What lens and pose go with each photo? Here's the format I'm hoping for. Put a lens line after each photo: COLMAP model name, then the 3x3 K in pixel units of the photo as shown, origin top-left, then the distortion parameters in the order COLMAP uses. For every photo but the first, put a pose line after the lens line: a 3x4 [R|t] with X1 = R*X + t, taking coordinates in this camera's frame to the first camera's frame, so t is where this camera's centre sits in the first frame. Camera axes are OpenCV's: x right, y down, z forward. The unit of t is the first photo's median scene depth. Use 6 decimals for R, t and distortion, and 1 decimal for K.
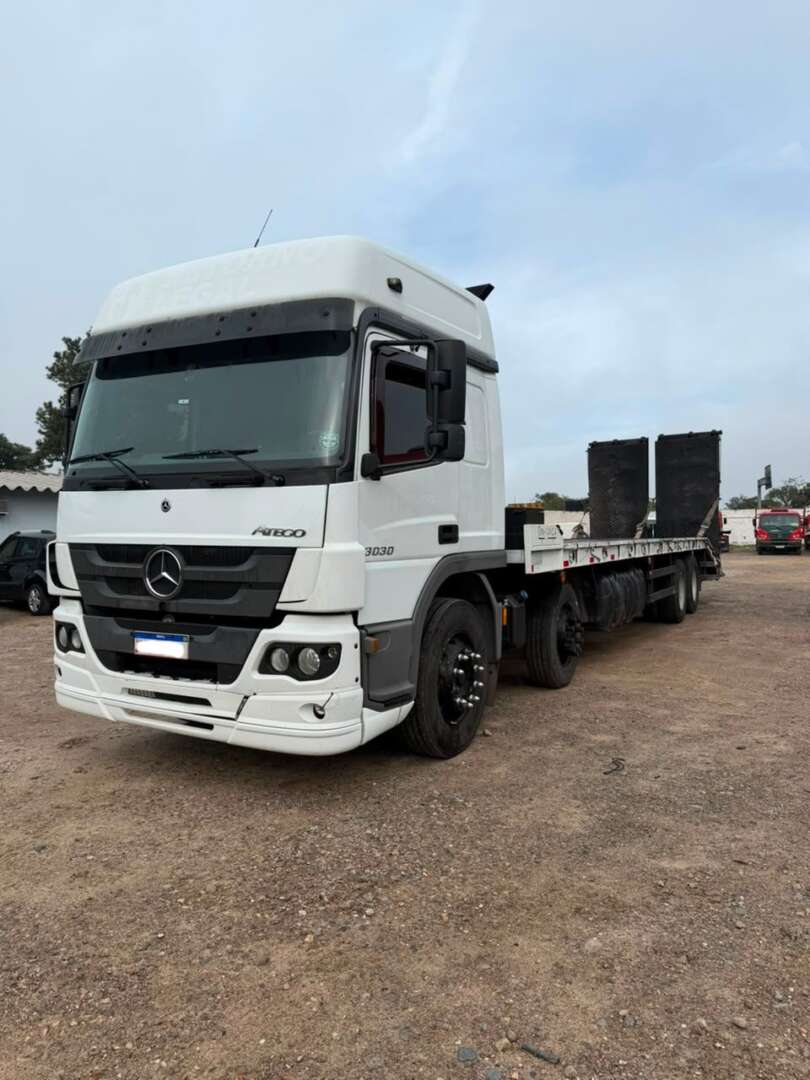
lens RADIAL K [[836.7, 0, 431.1], [0, 836.7, 539.3], [0, 0, 1]] dist [0.071009, -0.013198]
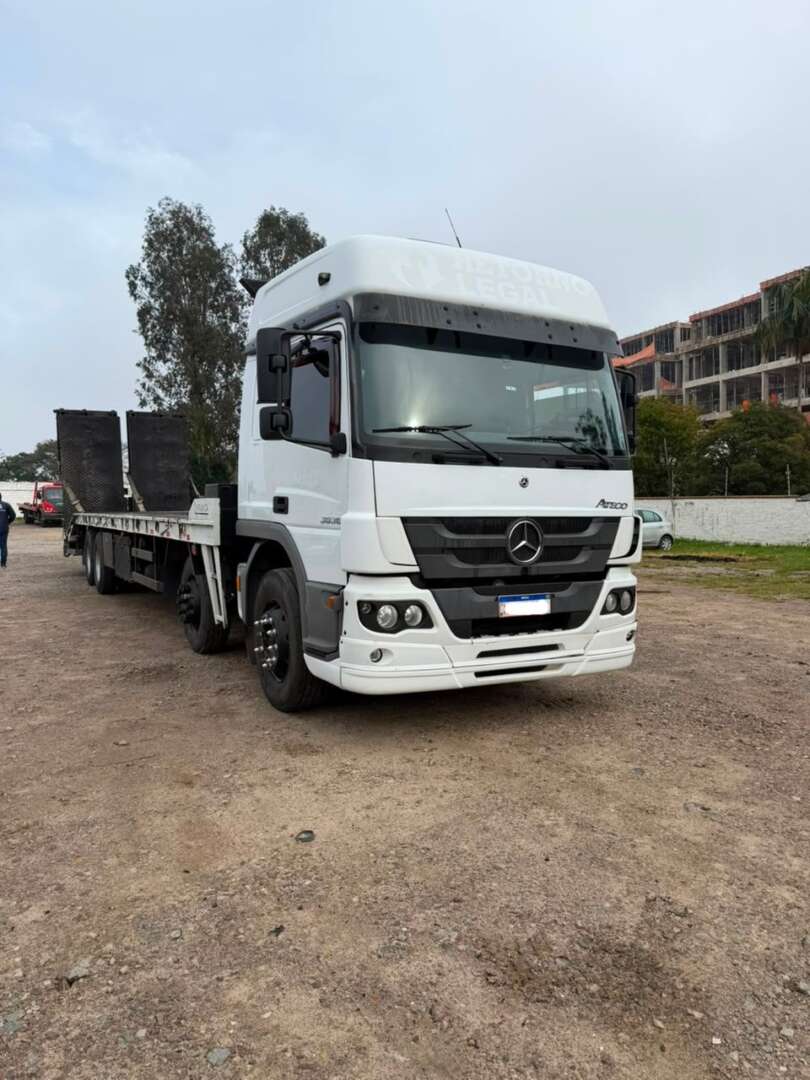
lens RADIAL K [[805.2, 0, 414.9], [0, 805.2, 543.7], [0, 0, 1]] dist [0.063394, -0.002134]
pose [[0.506341, -0.041824, 0.861319, -1.320655], [0.006638, 0.998983, 0.044606, -0.006552], [-0.862308, -0.016868, 0.506103, 0.578570]]
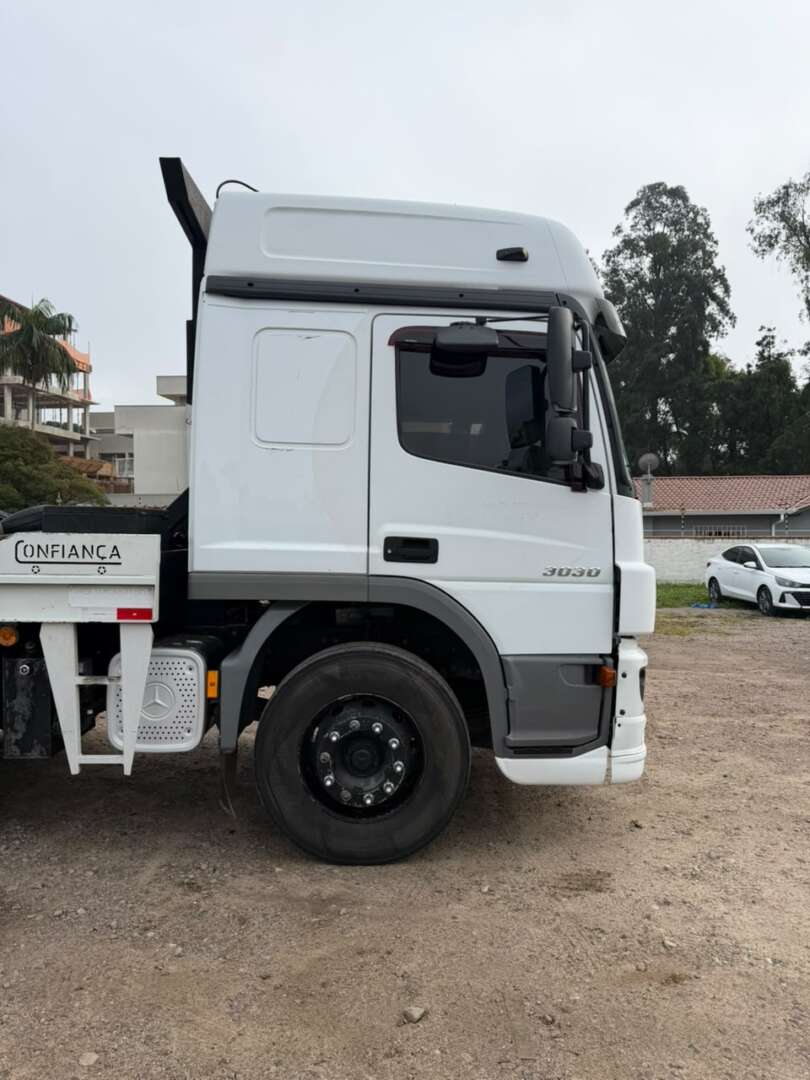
lens RADIAL K [[793.9, 0, 399.1], [0, 793.9, 543.6], [0, 0, 1]] dist [0.005678, -0.001403]
pose [[-0.551183, -0.017705, 0.834196, -1.042025], [-0.006407, 0.999835, 0.016987, -0.033087], [-0.834360, 0.004018, -0.551206, 1.791335]]
